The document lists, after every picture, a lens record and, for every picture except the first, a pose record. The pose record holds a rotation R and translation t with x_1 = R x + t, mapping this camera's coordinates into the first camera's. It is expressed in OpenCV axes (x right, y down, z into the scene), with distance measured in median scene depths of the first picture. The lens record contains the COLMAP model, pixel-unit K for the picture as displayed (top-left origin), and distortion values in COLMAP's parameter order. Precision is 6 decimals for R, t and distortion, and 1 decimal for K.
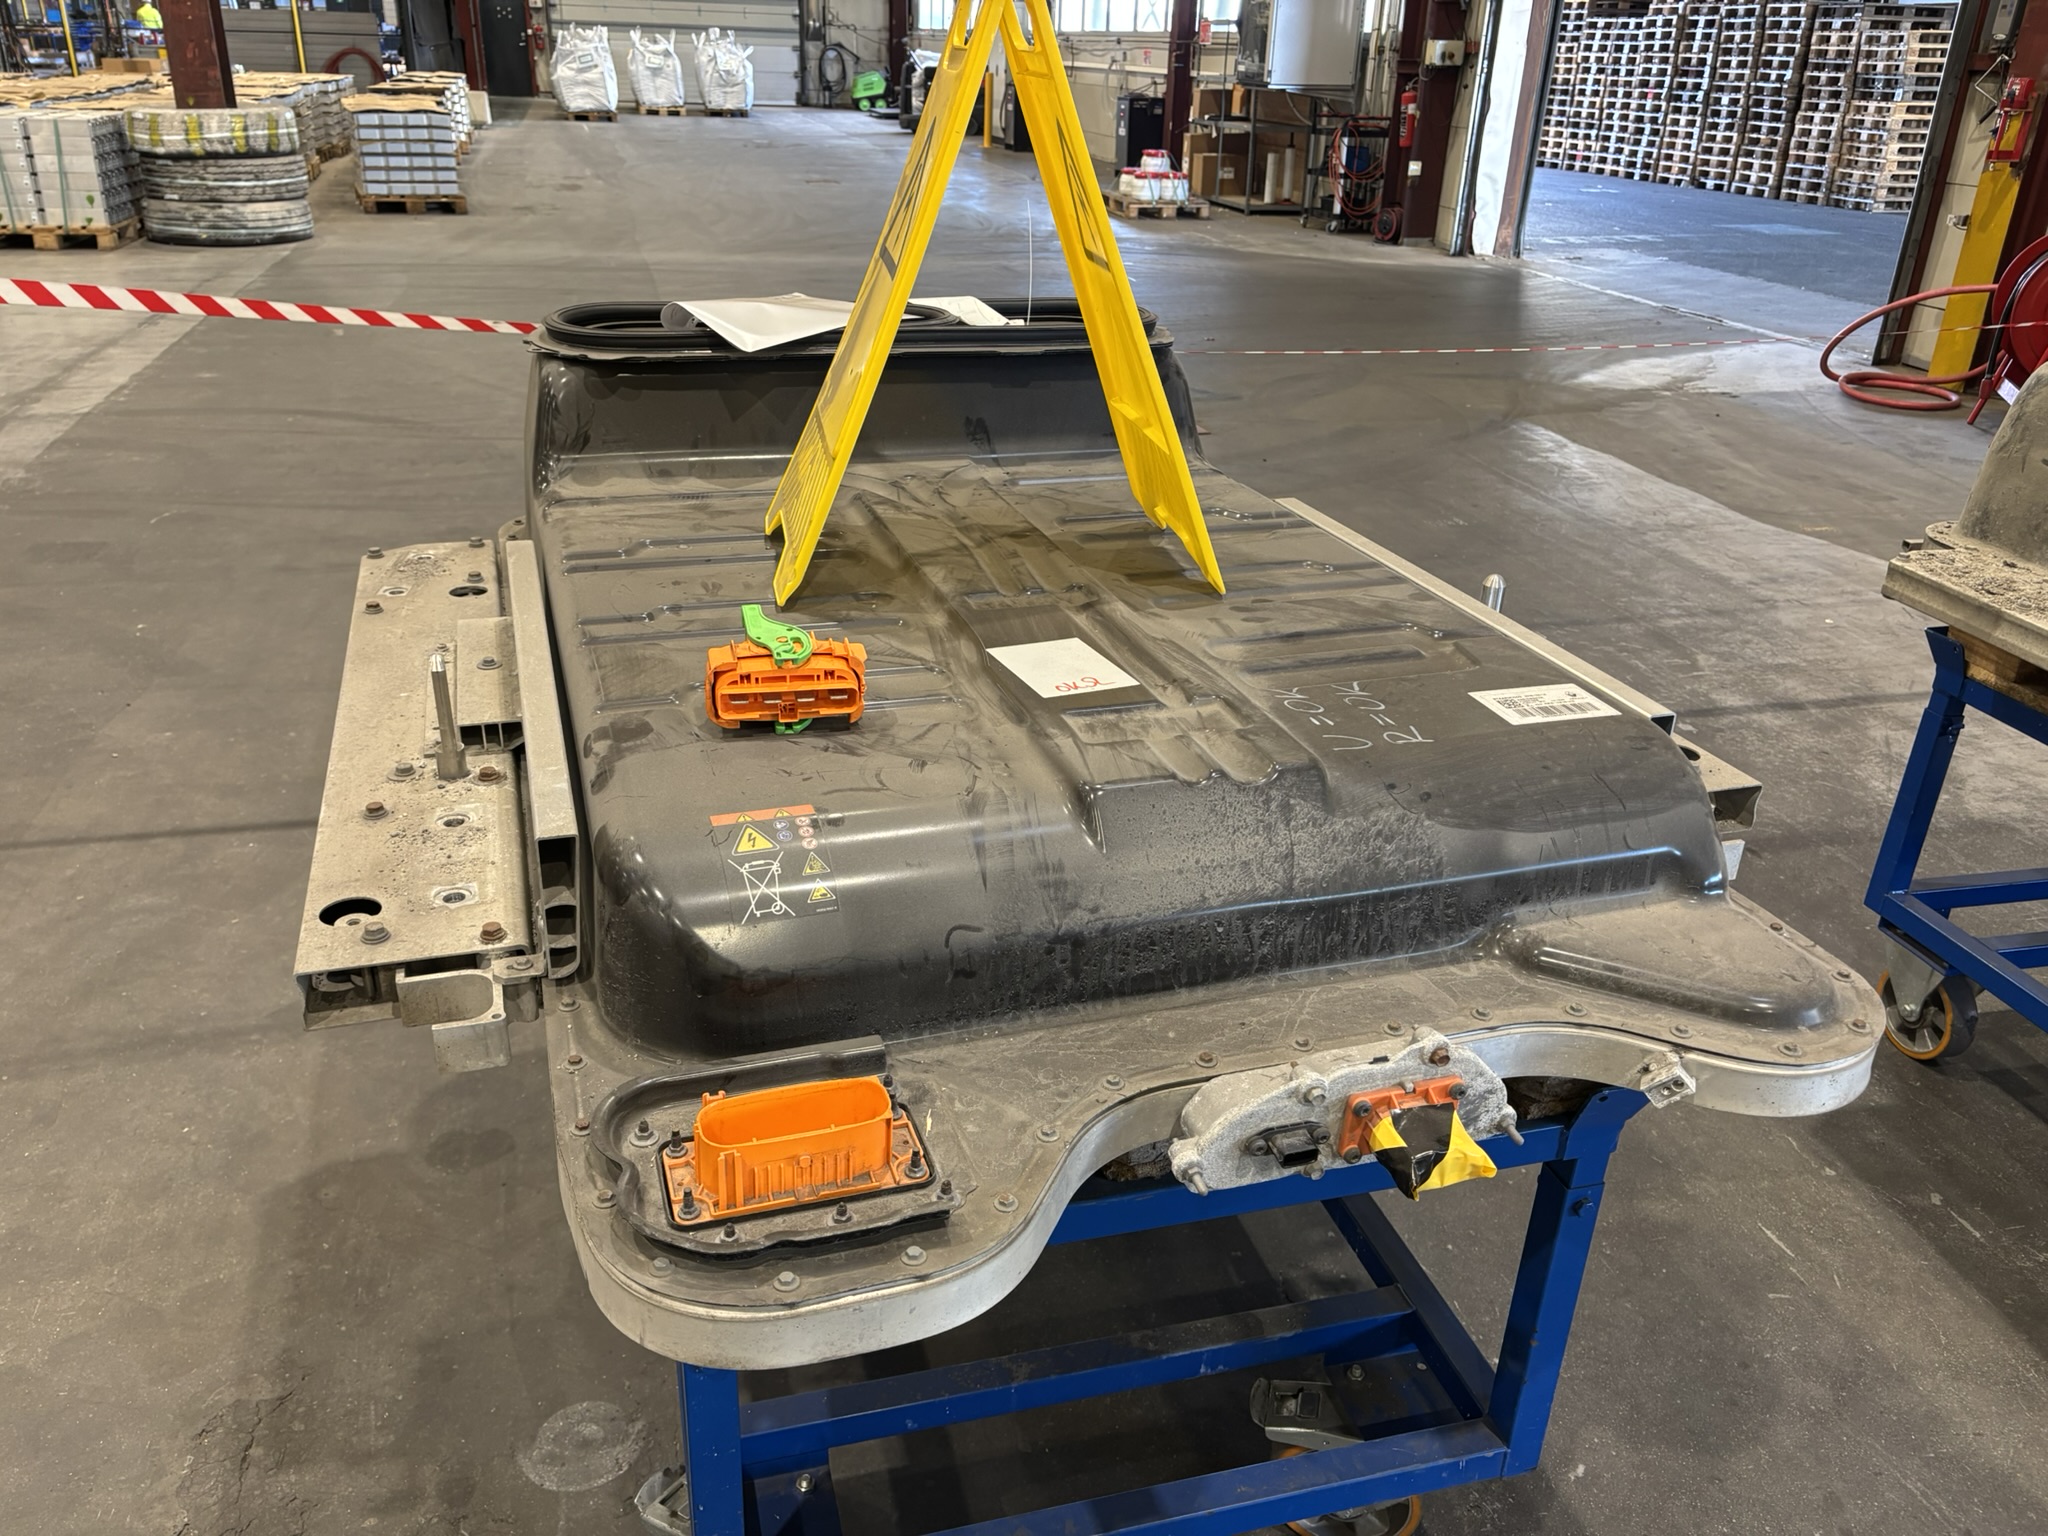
lens RADIAL K [[1560.0, 0, 1023.3], [0, 1560.0, 768.8], [0, 0, 1]] dist [0.042926, -0.042049]
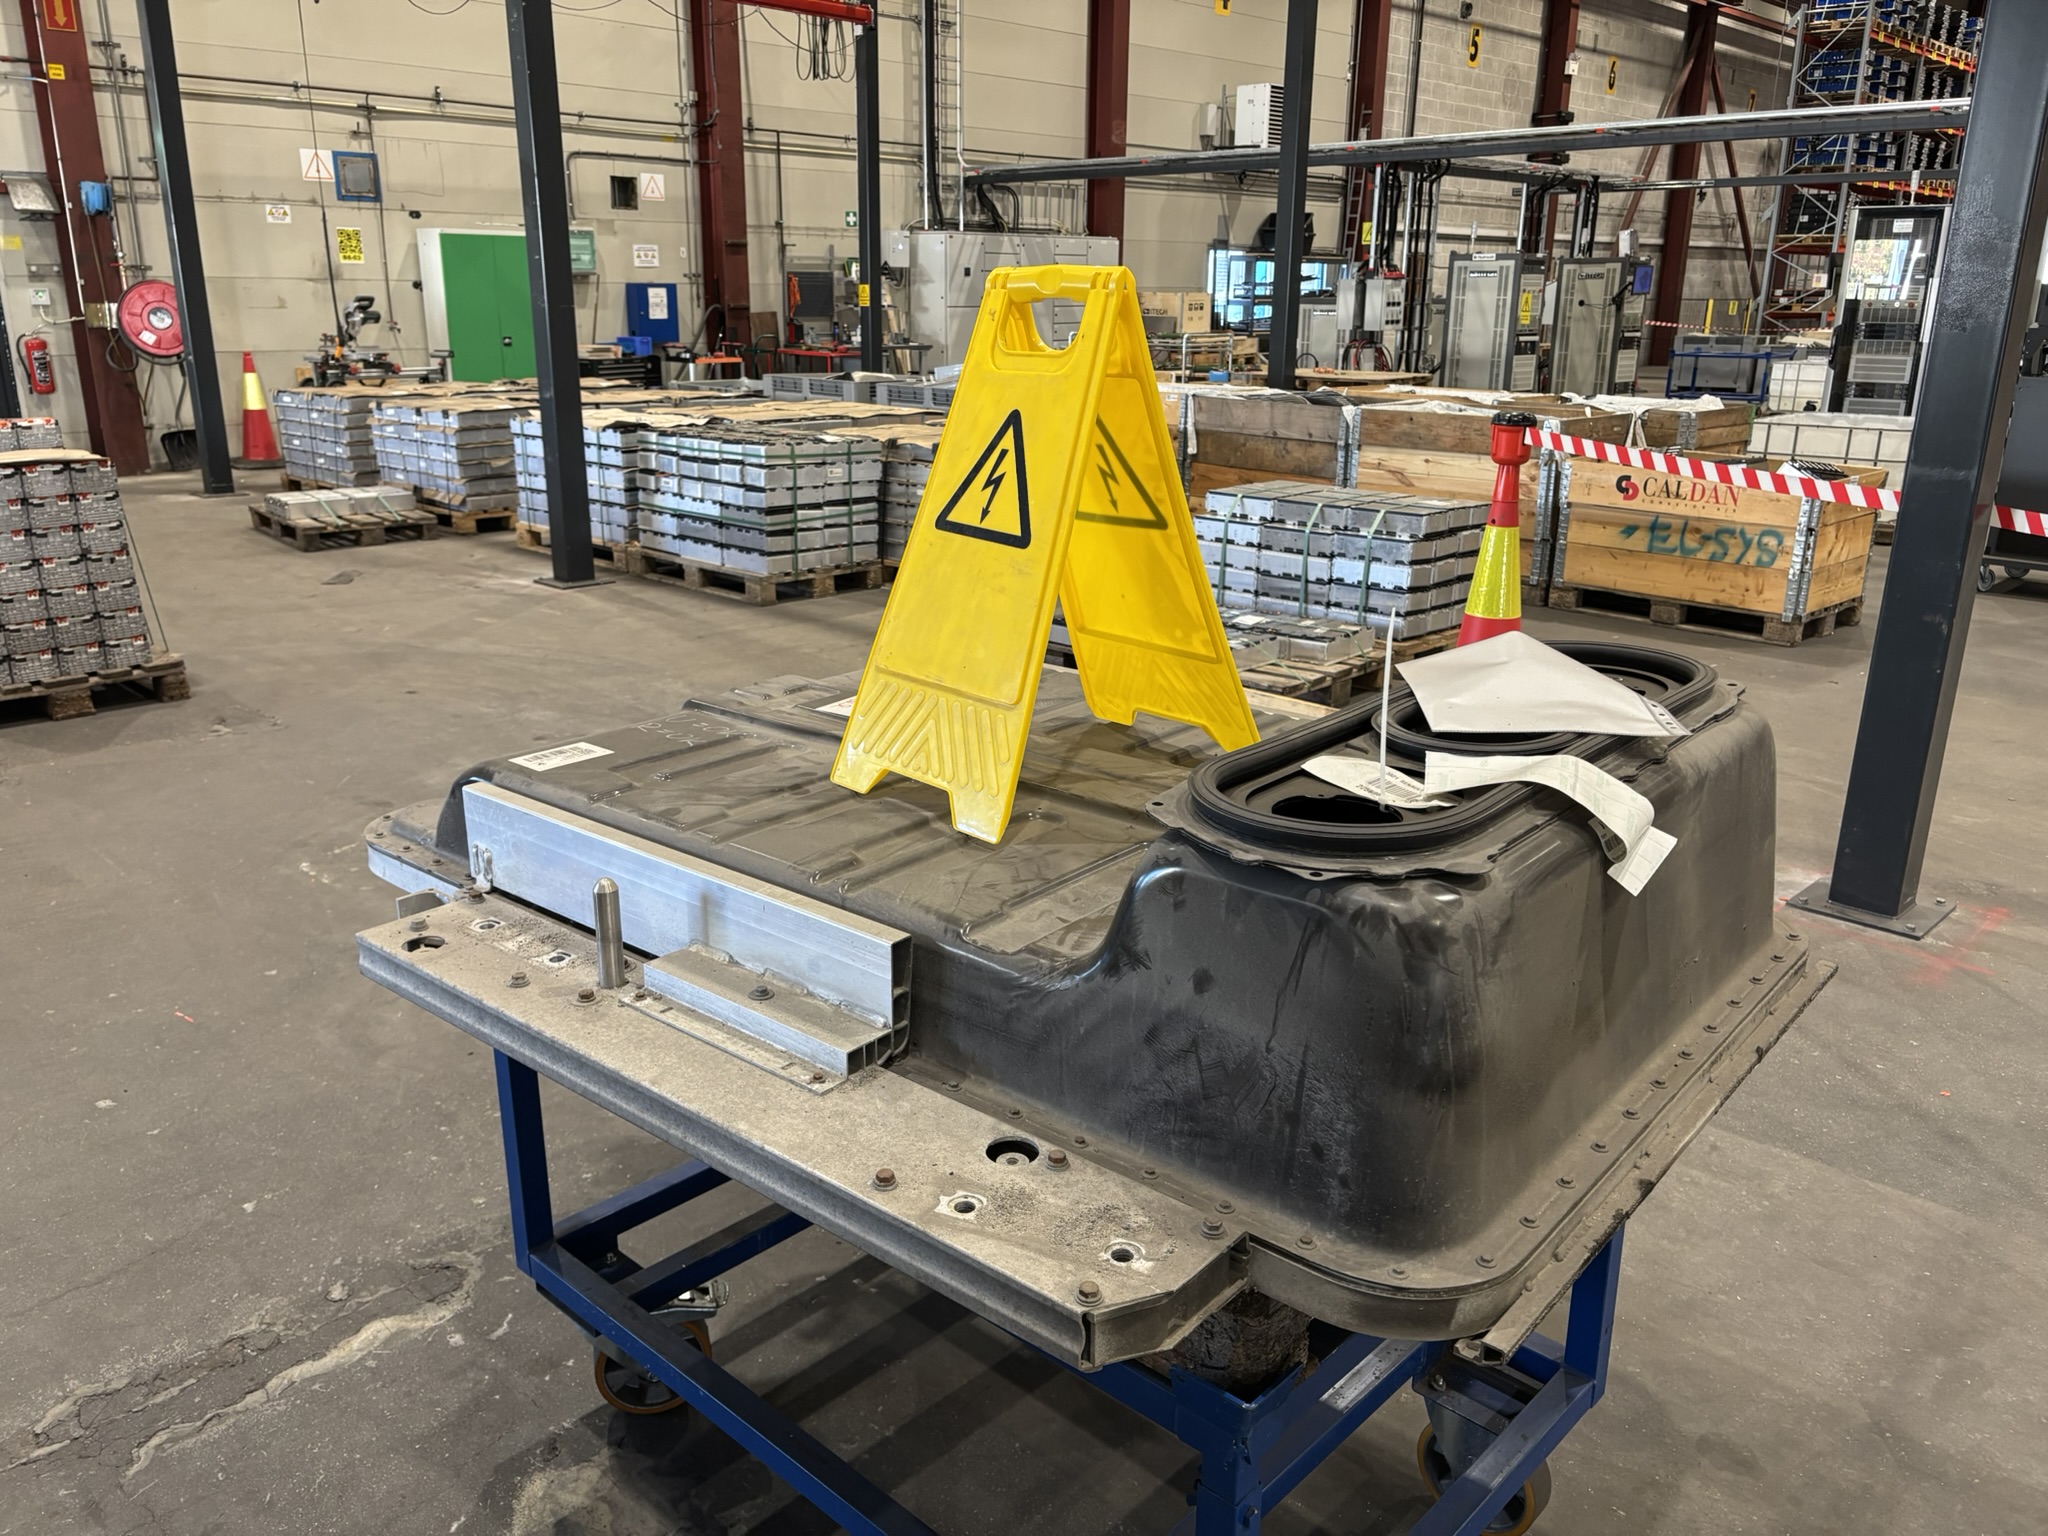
lens RADIAL K [[1560.0, 0, 1024.3], [0, 1560.0, 766.5], [0, 0, 1]] dist [0.042926, -0.042049]
pose [[-0.855632, 0.113135, -0.505069, 0.699739], [-0.247075, 0.768179, 0.590639, -0.997735], [0.454805, 0.630160, -0.629326, 2.113962]]
